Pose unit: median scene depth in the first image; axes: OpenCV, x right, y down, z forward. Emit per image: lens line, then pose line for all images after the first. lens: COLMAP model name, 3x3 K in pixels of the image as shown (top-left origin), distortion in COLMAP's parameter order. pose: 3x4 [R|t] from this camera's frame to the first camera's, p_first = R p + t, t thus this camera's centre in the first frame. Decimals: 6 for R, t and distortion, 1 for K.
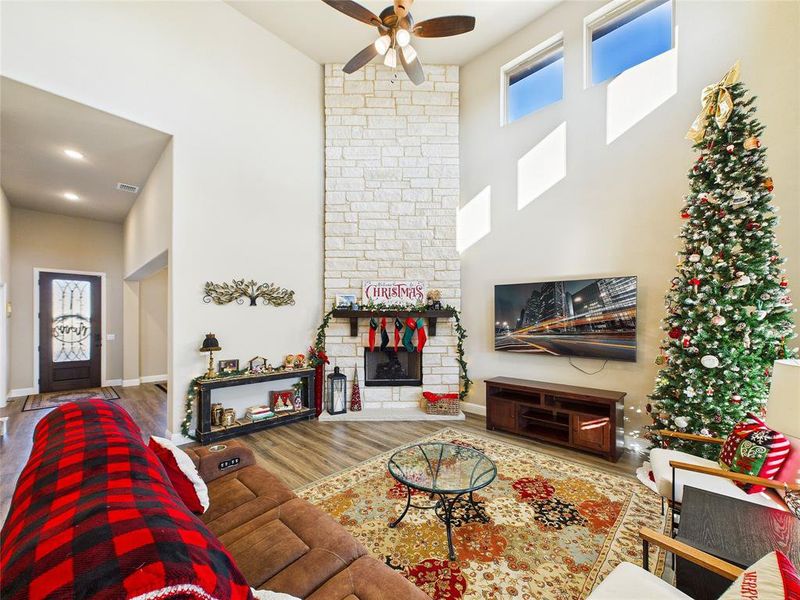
lens RADIAL K [[330.3, 0, 395.1], [0, 330.3, 317.5], [0, 0, 1]] dist [-0.000995, 0.000233]
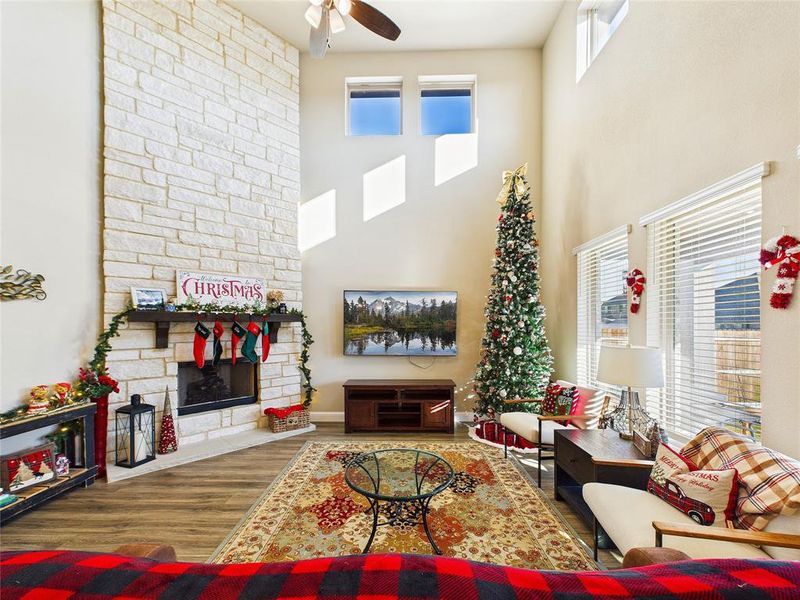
lens RADIAL K [[324.6, 0, 422.9], [0, 324.6, 324.1], [0, 0, 1]] dist [-0.002152, 0.000080]
pose [[0.712938, -0.001004, 0.701227, -0.215864], [-0.001823, 0.999993, 0.003285, 0.001784], [-0.701225, -0.003621, 0.712931, 0.116097]]
